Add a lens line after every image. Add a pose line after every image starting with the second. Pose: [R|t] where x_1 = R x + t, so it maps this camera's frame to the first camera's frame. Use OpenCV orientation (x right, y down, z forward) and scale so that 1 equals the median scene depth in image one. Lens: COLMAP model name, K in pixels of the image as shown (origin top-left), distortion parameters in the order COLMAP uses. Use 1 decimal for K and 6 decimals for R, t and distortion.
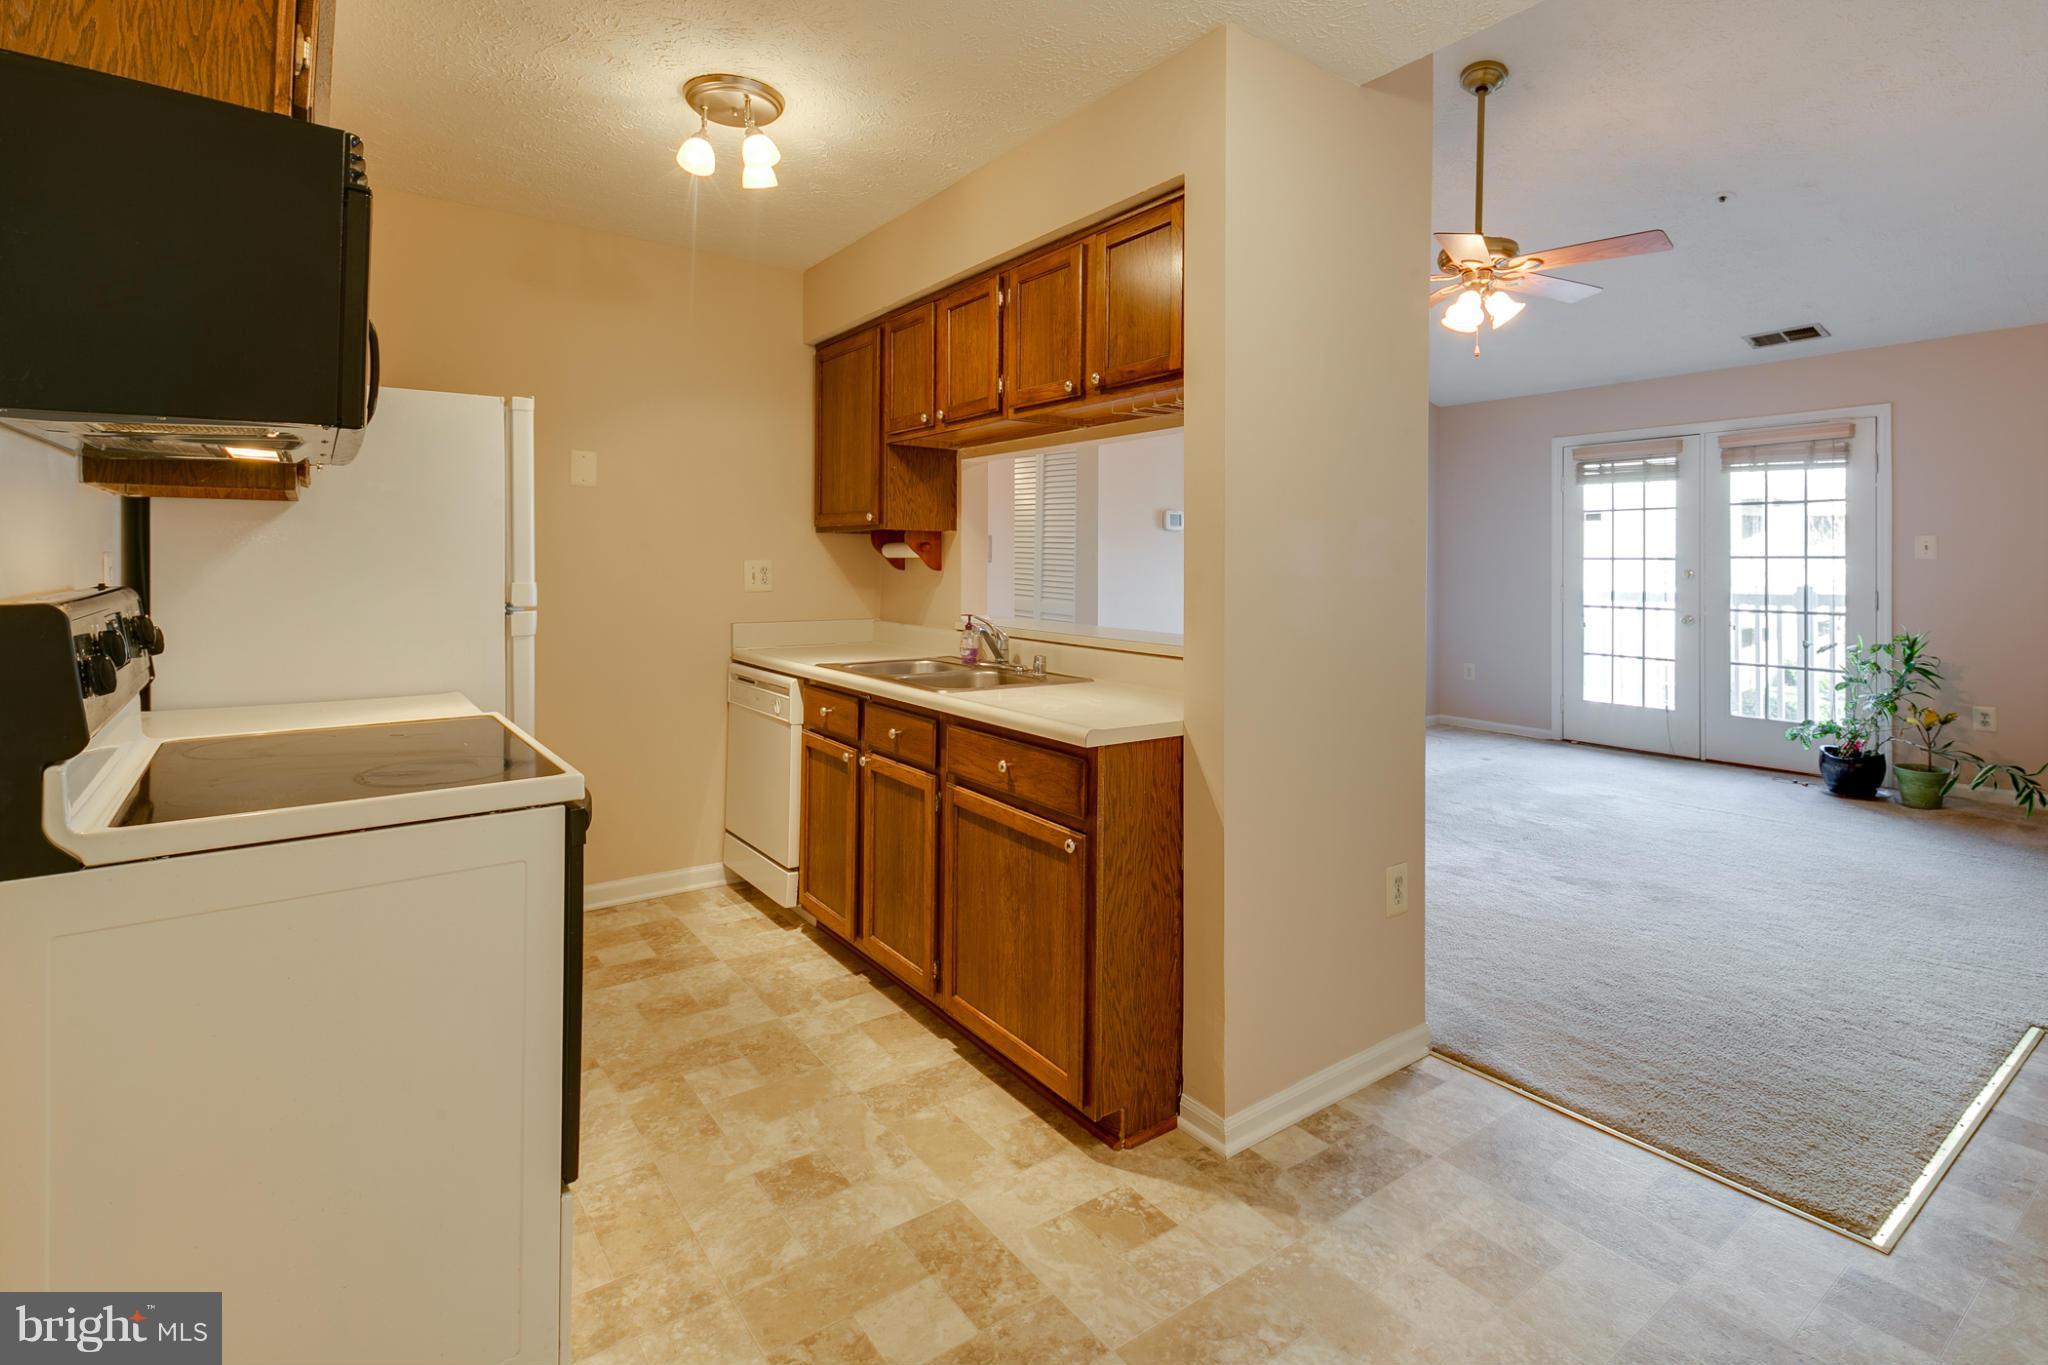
lens RADIAL K [[958.9, 0, 1018.6], [0, 958.9, 566.2], [0, 0, 1]] dist [0.005876, 0.000124]
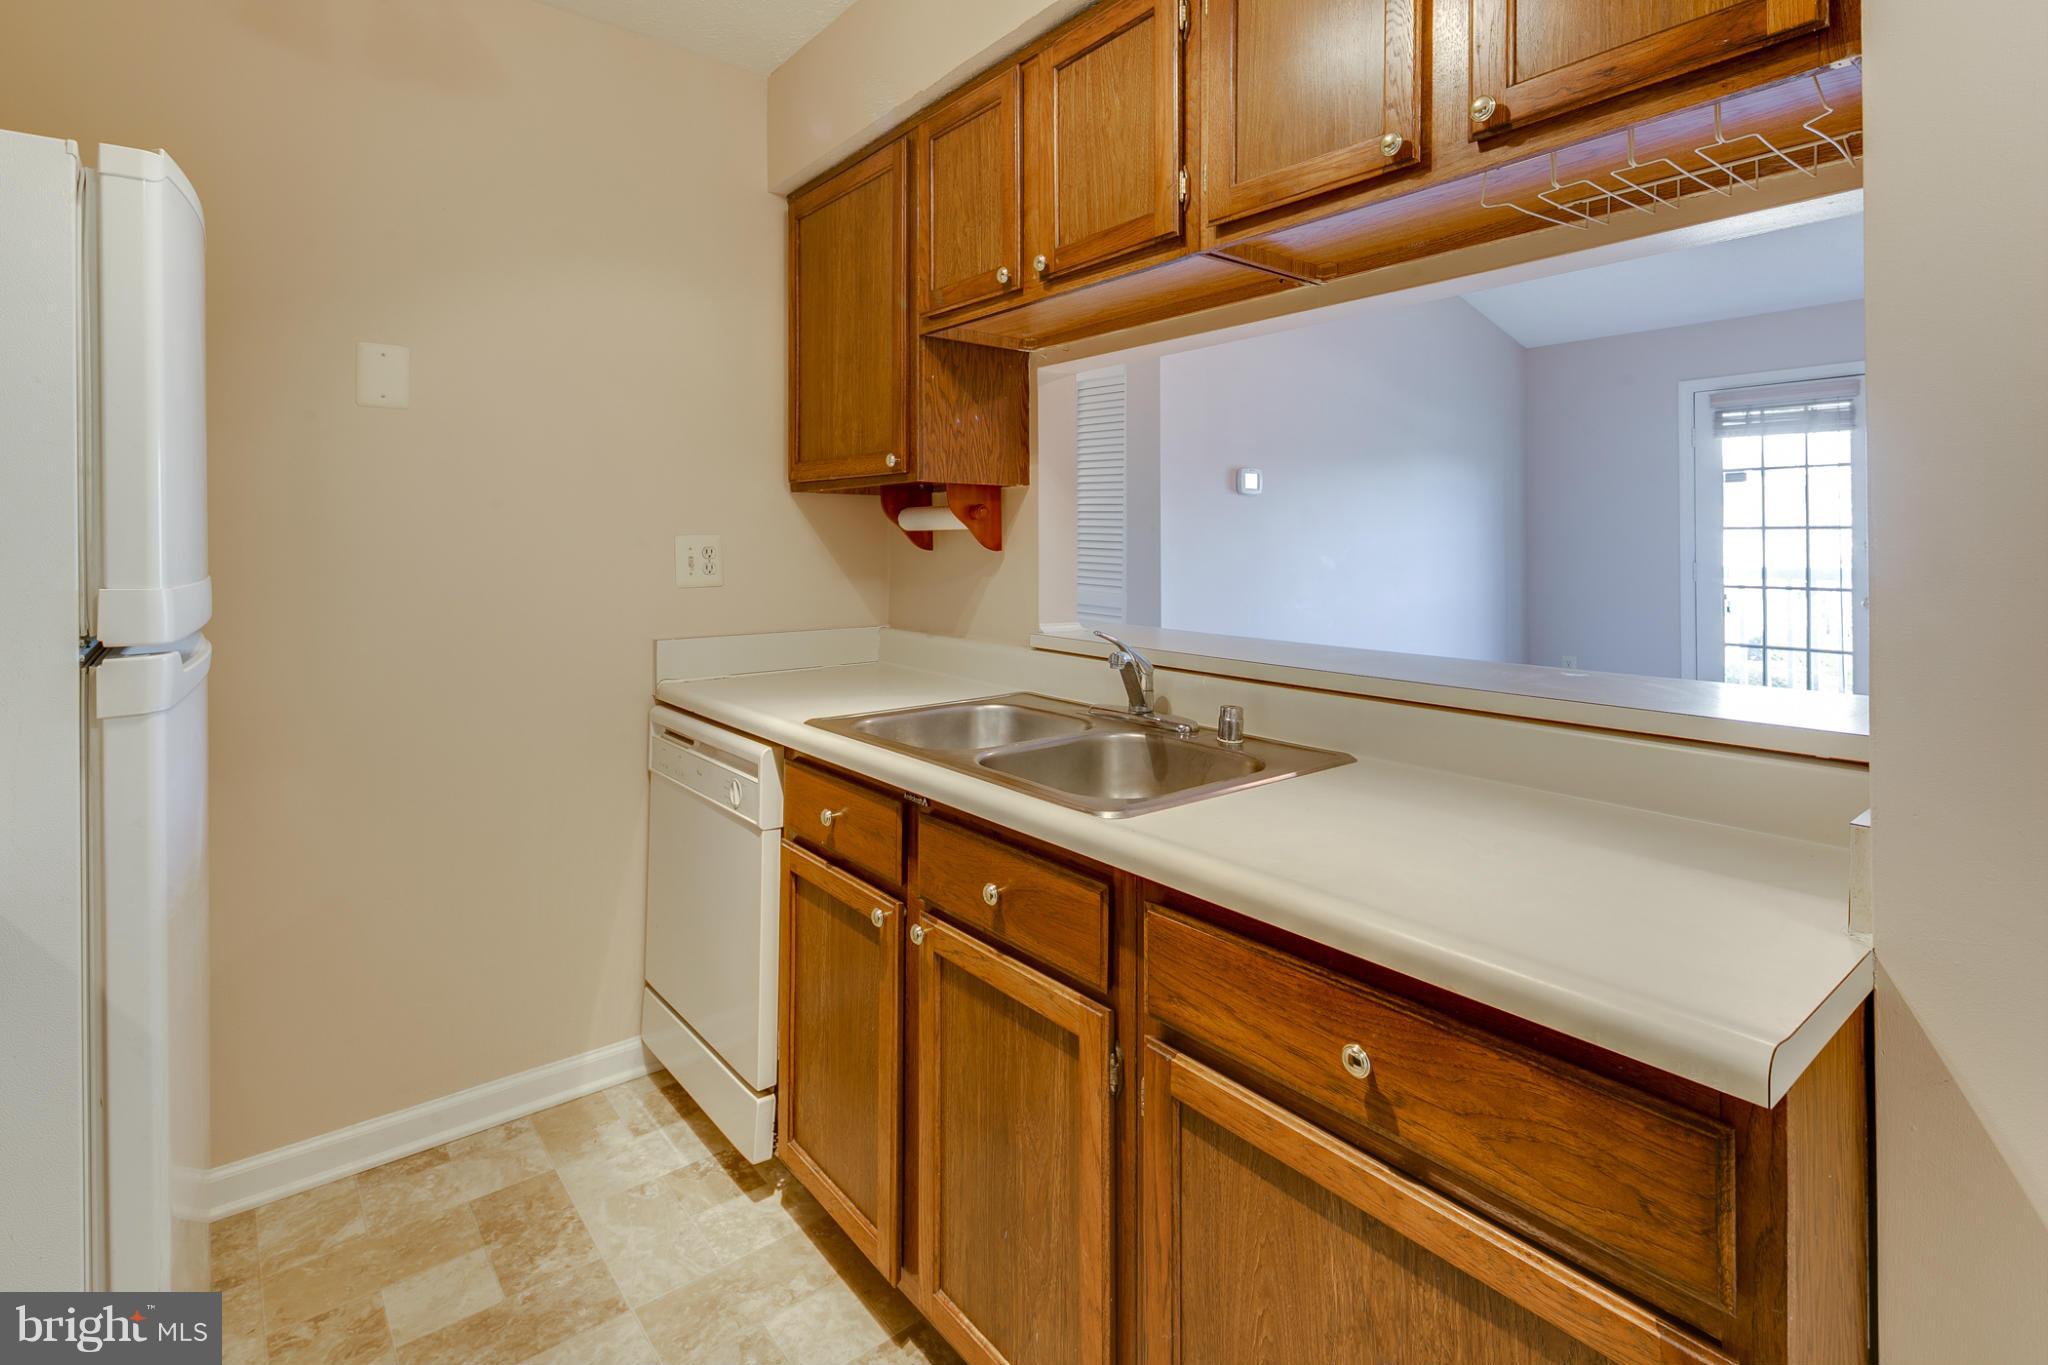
lens RADIAL K [[980.5, 0, 1015.8], [0, 980.5, 539.1], [0, 0, 1]] dist [0.018533, -0.005341]
pose [[0.998580, -0.007718, 0.052711, -0.118531], [0.007975, 0.999957, -0.004649, 0.000377], [-0.052673, 0.005063, 0.998599, 0.421338]]
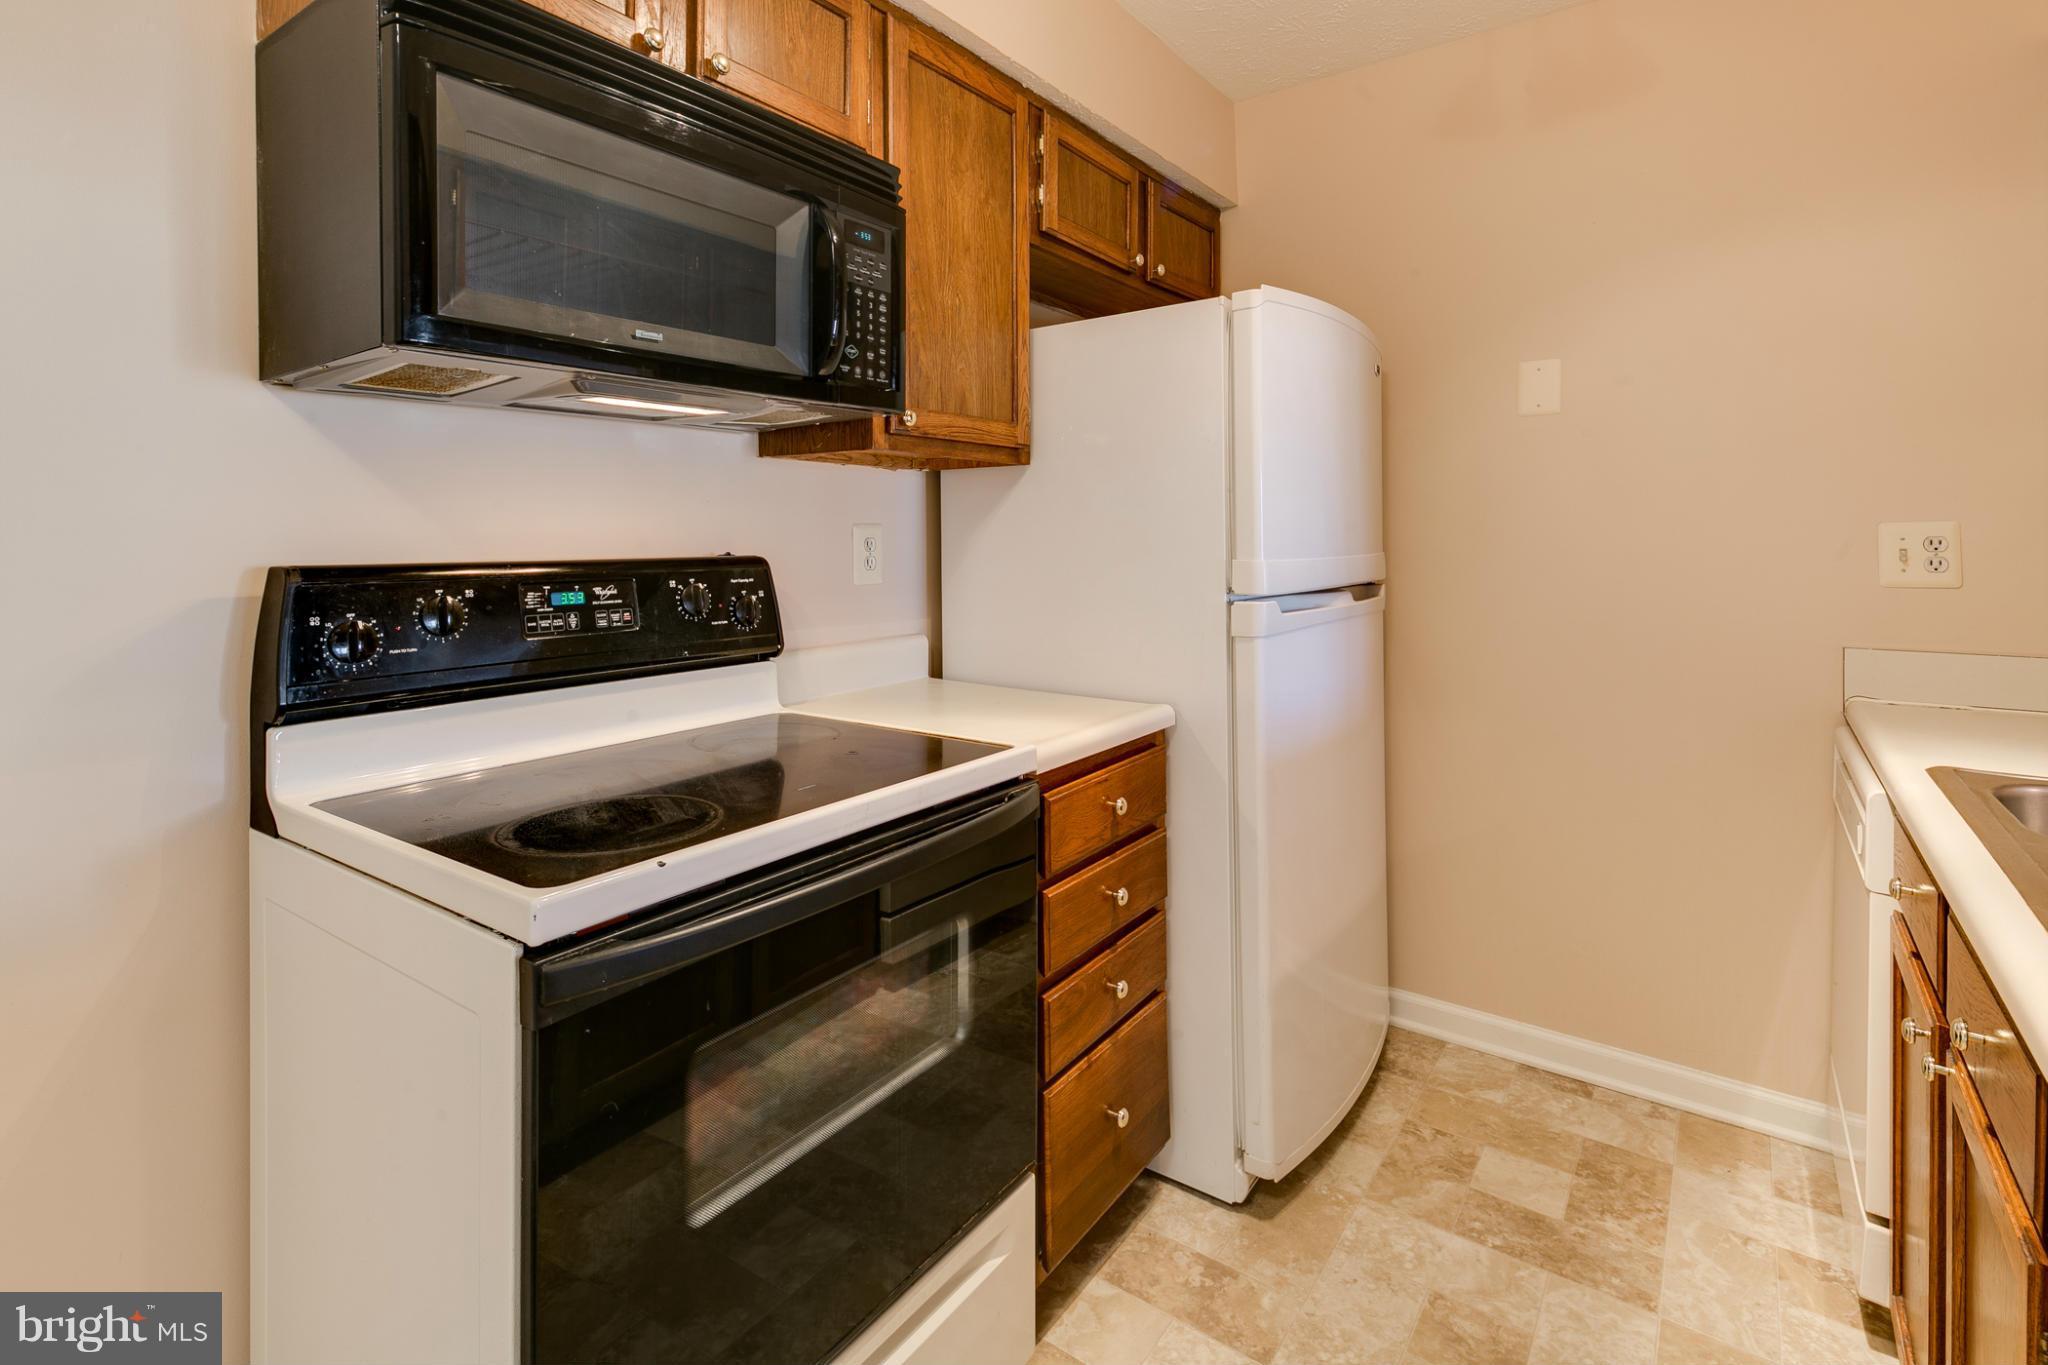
lens RADIAL K [[980.5, 0, 1015.8], [0, 980.5, 539.1], [0, 0, 1]] dist [0.018533, -0.005341]
pose [[0.309836, -0.004452, -0.950780, 0.077445], [0.001386, 0.999990, -0.004231, 0.004102], [0.950789, -0.000006, 0.309839, 0.478874]]
